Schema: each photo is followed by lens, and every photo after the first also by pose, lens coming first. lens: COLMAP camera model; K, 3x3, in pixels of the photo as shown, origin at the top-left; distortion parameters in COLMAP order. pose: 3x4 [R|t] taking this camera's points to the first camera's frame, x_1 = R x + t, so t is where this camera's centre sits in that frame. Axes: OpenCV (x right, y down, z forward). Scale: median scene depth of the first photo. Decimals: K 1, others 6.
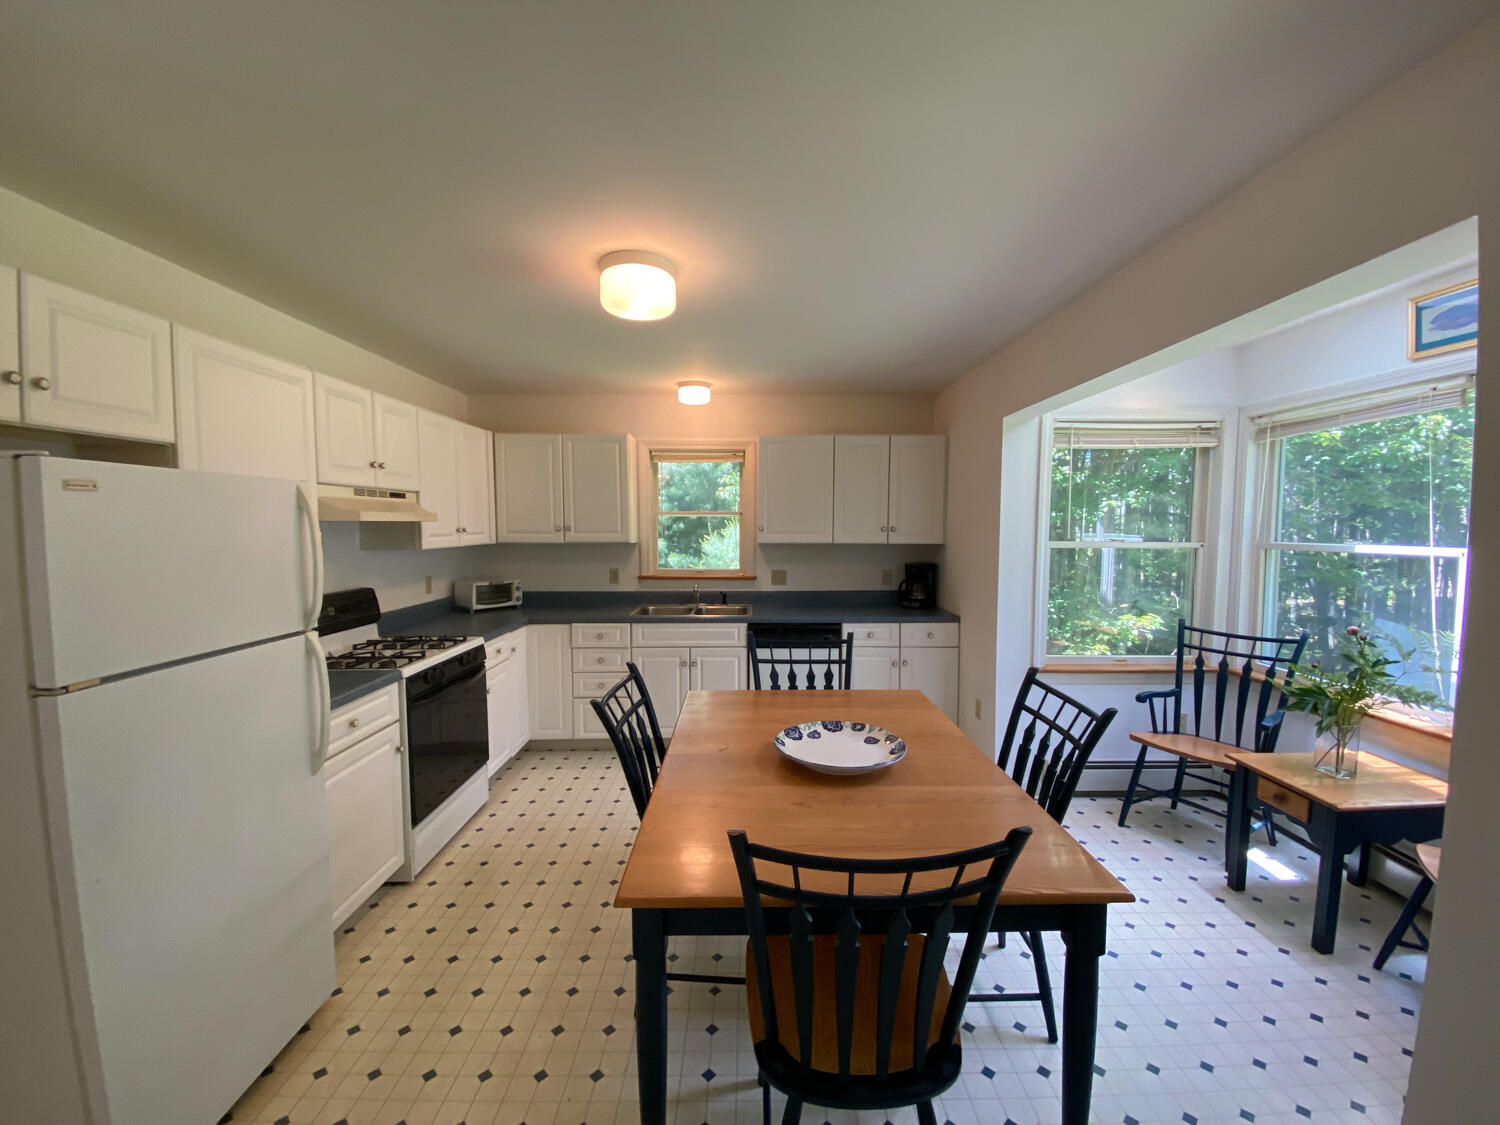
lens RADIAL K [[599.7, 0, 750.0], [0, 599.7, 562.5], [0, 0, 1]] dist [0.053211, -0.044690]
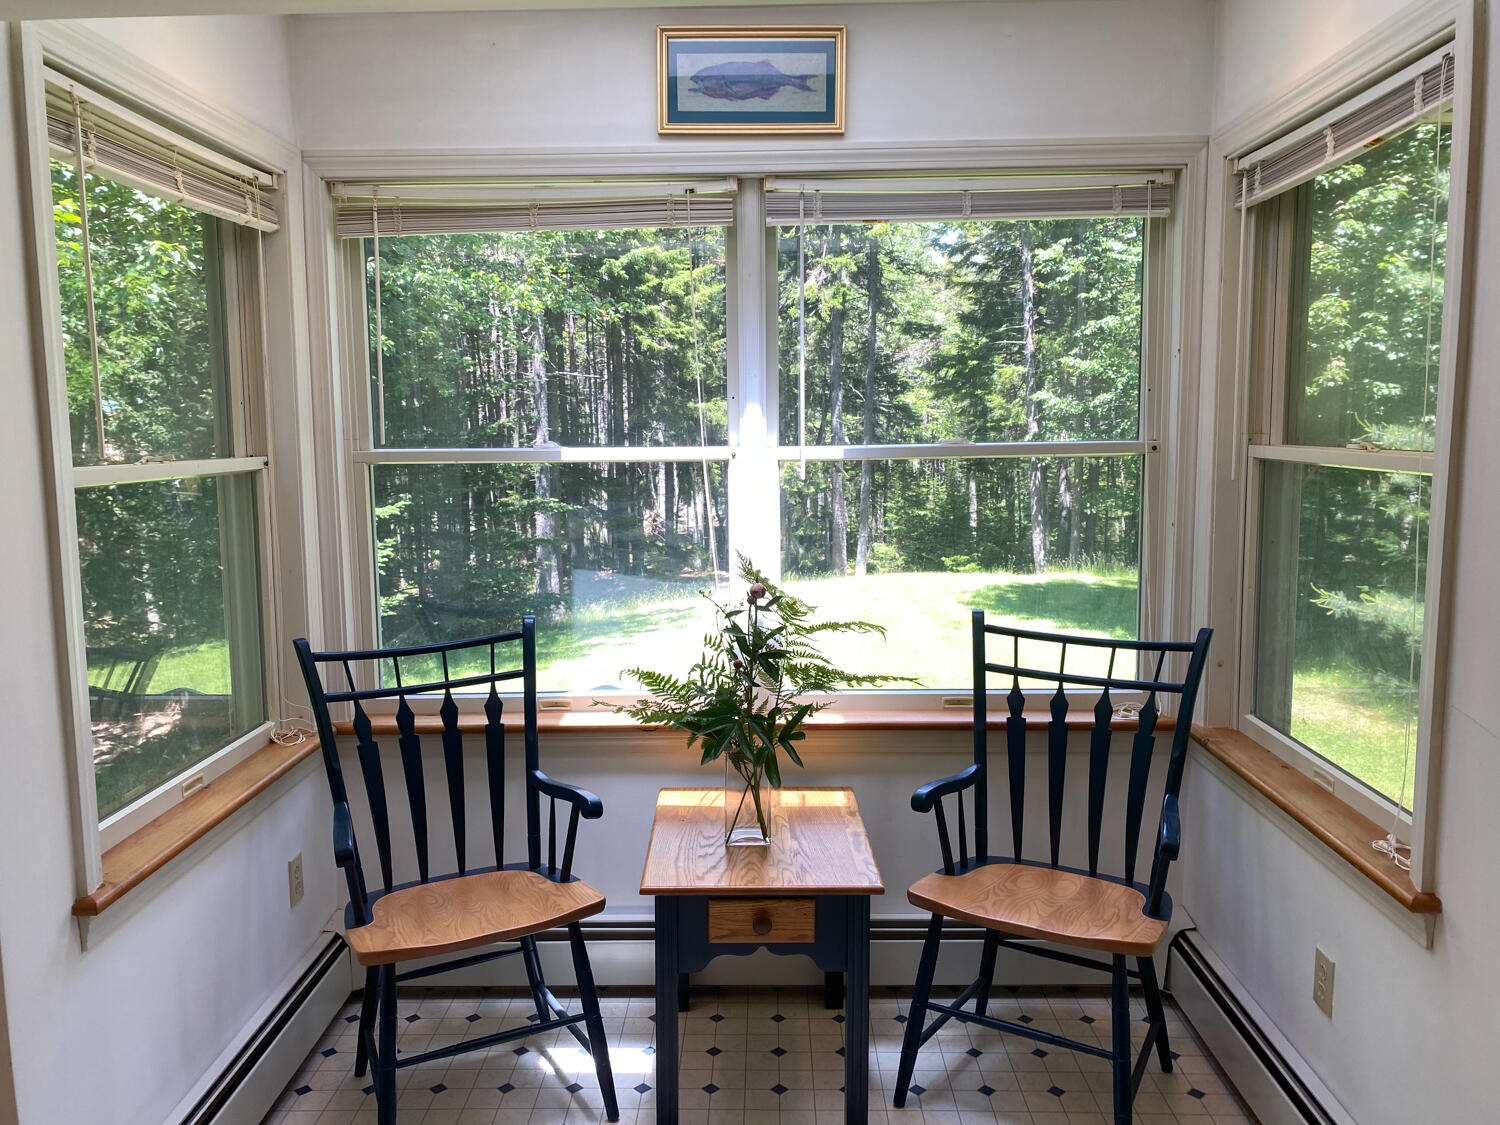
lens RADIAL K [[1143.2, 0, 750.0], [0, 1143.2, 562.5], [0, 0, 1]] dist [0.005514, 0.000875]
pose [[0.016988, -0.126393, 0.991835, -0.062149], [0.070272, 0.989676, 0.124914, -0.036824], [-0.997383, 0.067577, 0.025694, 0.657243]]
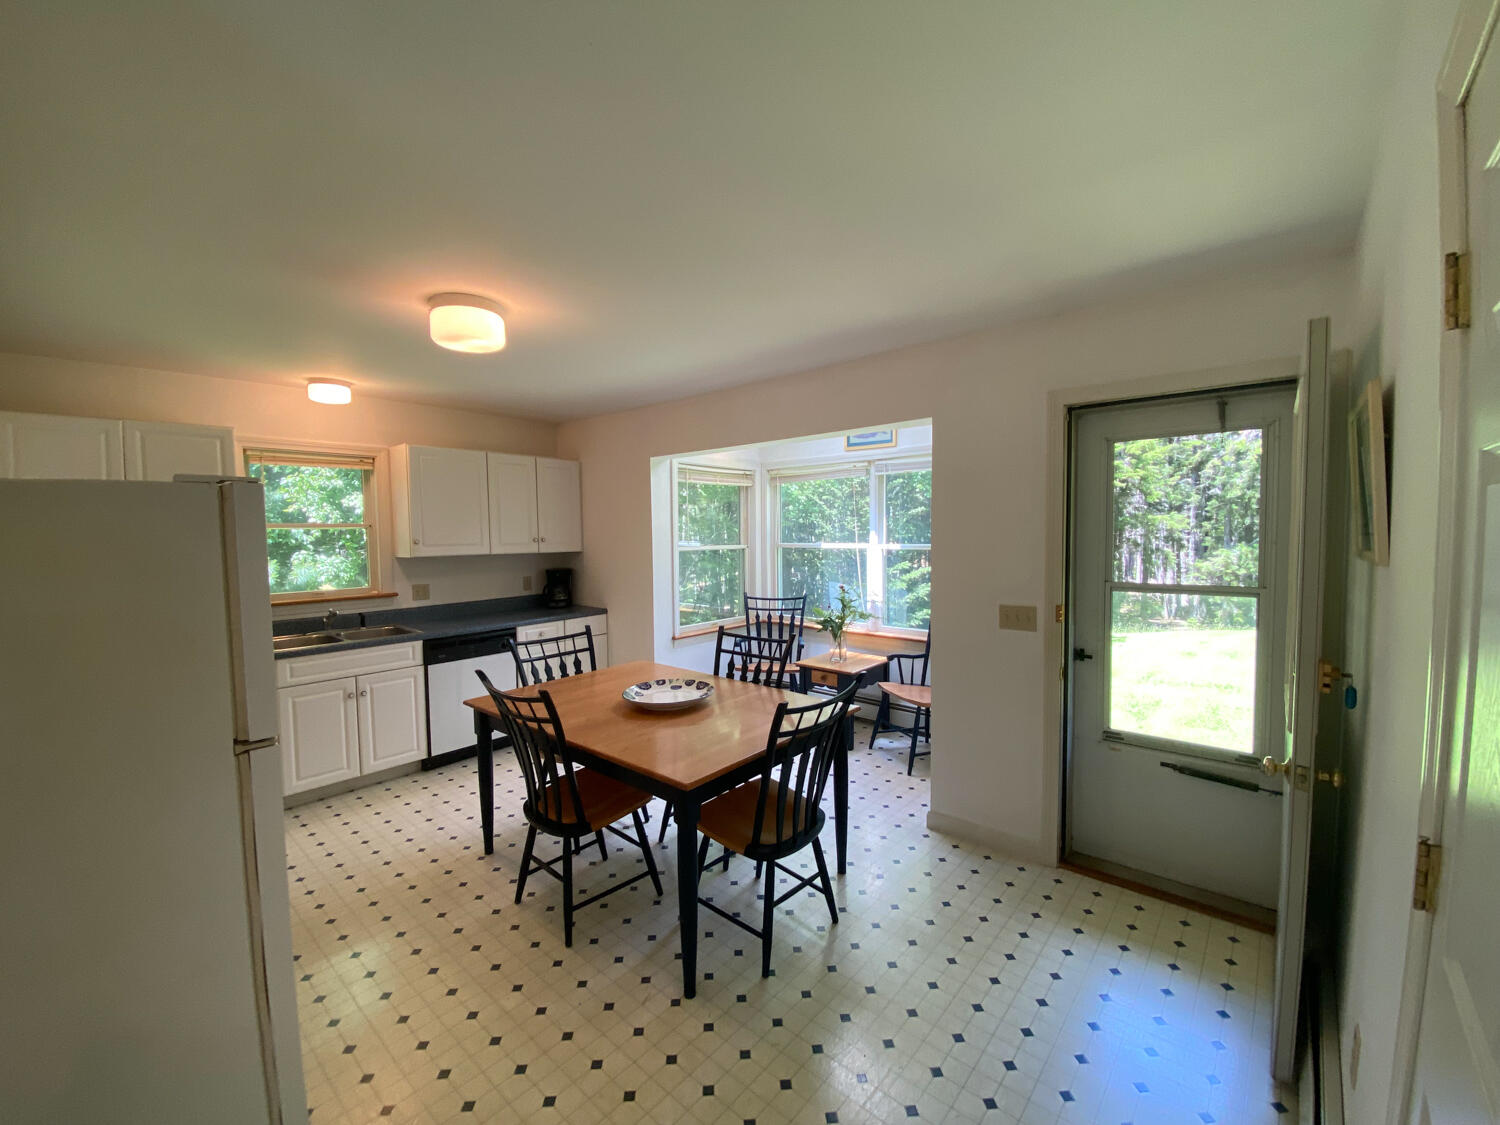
lens RADIAL K [[599.7, 0, 750.0], [0, 599.7, 562.5], [0, 0, 1]] dist [0.053211, -0.044690]
pose [[0.659119, -0.049771, 0.750389, -0.460659], [0.057486, 0.998223, 0.015715, -0.010642], [-0.749838, 0.032779, 0.660809, -0.058065]]
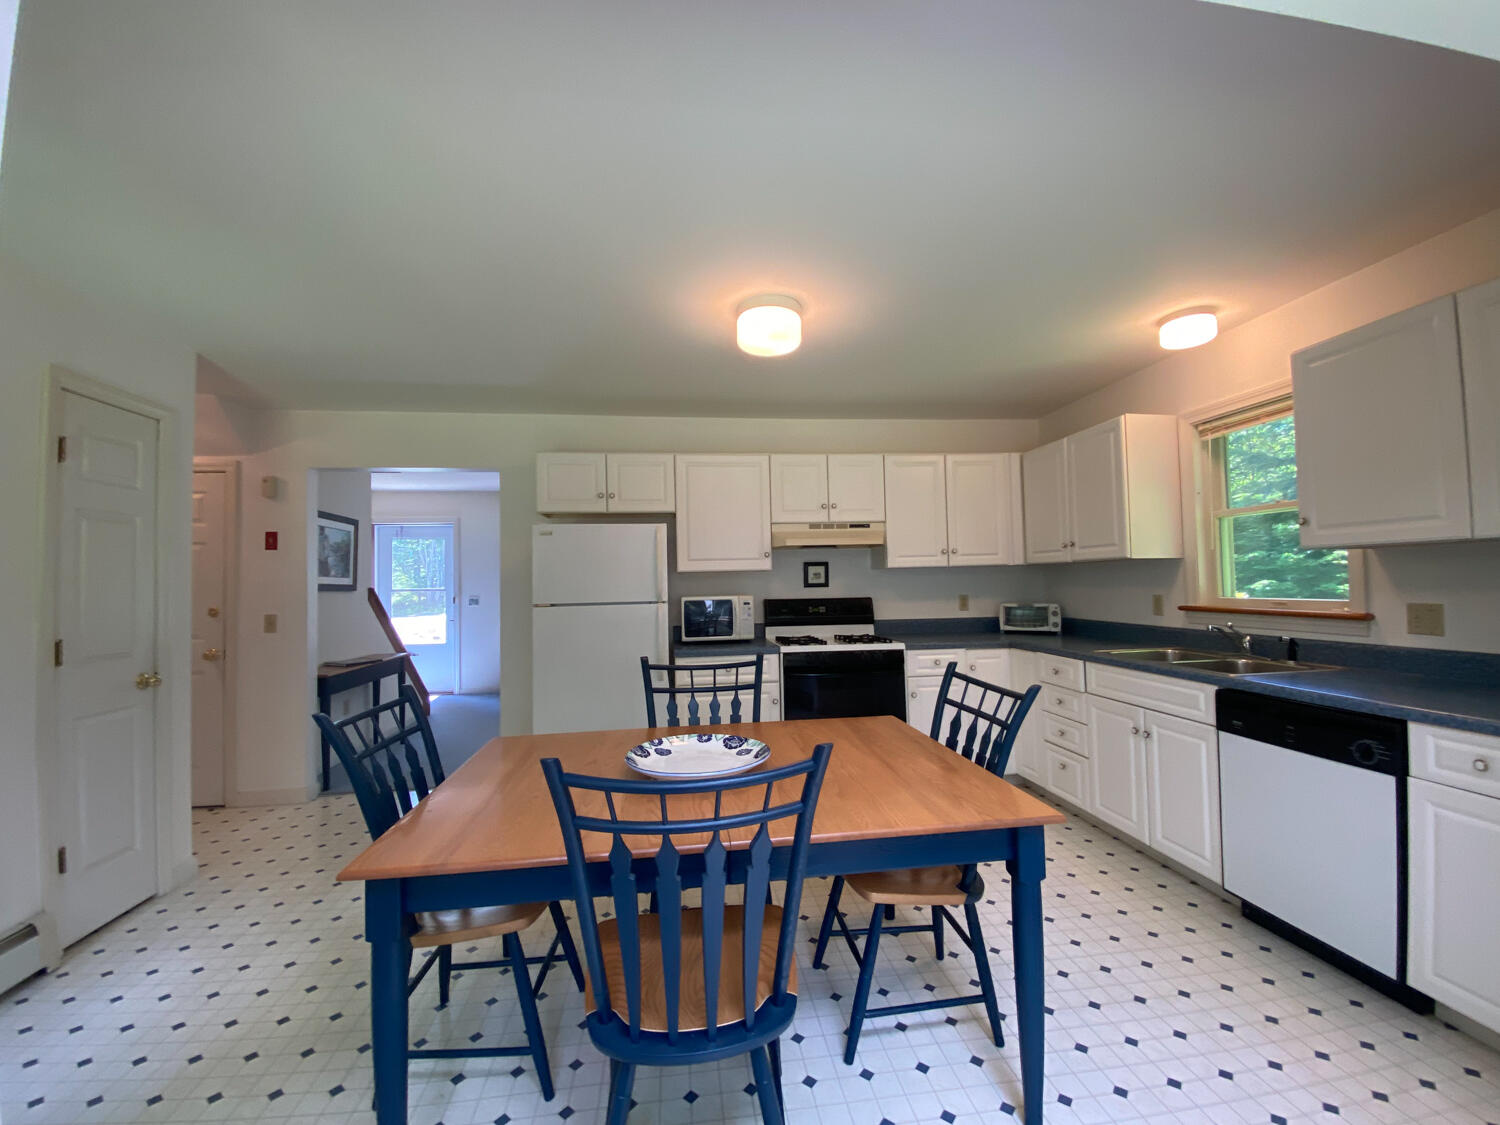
lens RADIAL K [[599.7, 0, 750.0], [0, 599.7, 562.5], [0, 0, 1]] dist [0.053211, -0.044690]
pose [[0.115018, -0.035319, -0.992735, 0.633276], [-0.040429, 0.998373, -0.040204, 0.028514], [0.992540, 0.044760, 0.113403, 0.573359]]
